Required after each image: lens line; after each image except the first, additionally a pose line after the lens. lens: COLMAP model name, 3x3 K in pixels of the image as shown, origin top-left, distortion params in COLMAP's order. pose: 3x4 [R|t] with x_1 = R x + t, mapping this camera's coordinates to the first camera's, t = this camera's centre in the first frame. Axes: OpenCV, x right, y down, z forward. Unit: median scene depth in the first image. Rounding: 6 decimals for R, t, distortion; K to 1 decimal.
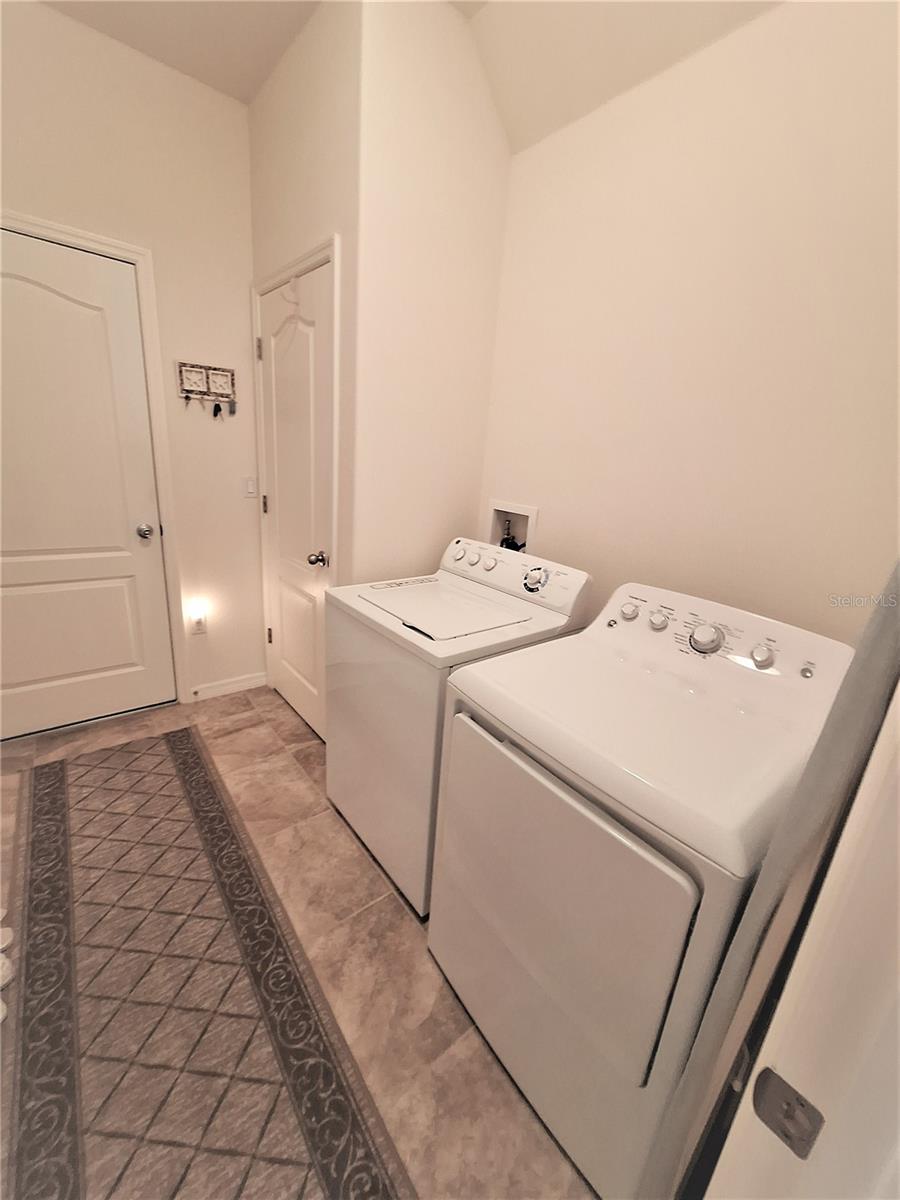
lens RADIAL K [[479.8, 0, 450.3], [0, 479.8, 576.3], [0, 0, 1]] dist [0.017827, -0.000331]
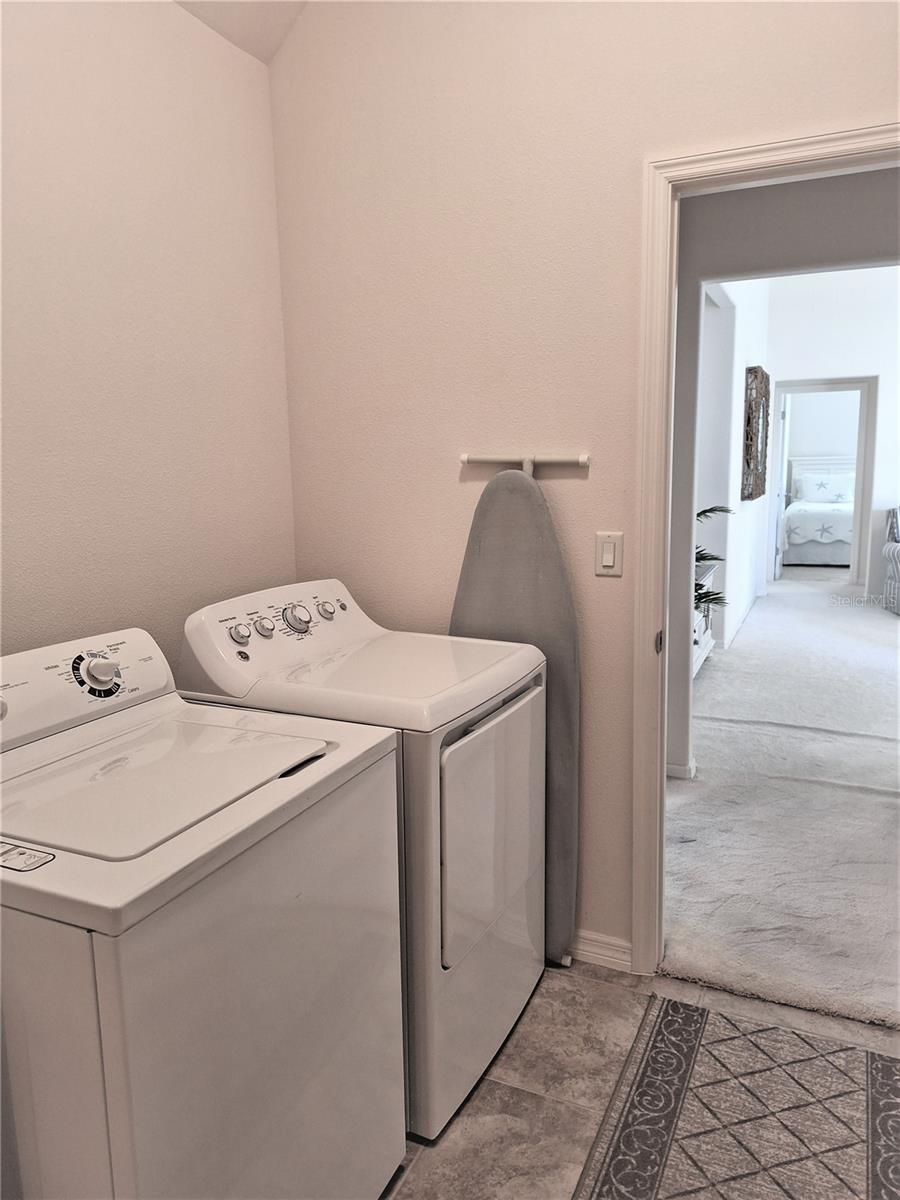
lens RADIAL K [[850.3, 0, 449.9], [0, 850.3, 598.2], [0, 0, 1]] dist [0.010272, 0.007218]
pose [[-0.431937, -0.222158, 0.874115, -1.263278], [0.198115, 0.922145, 0.332262, -0.486153], [-0.879876, 0.316692, -0.354296, 1.531078]]
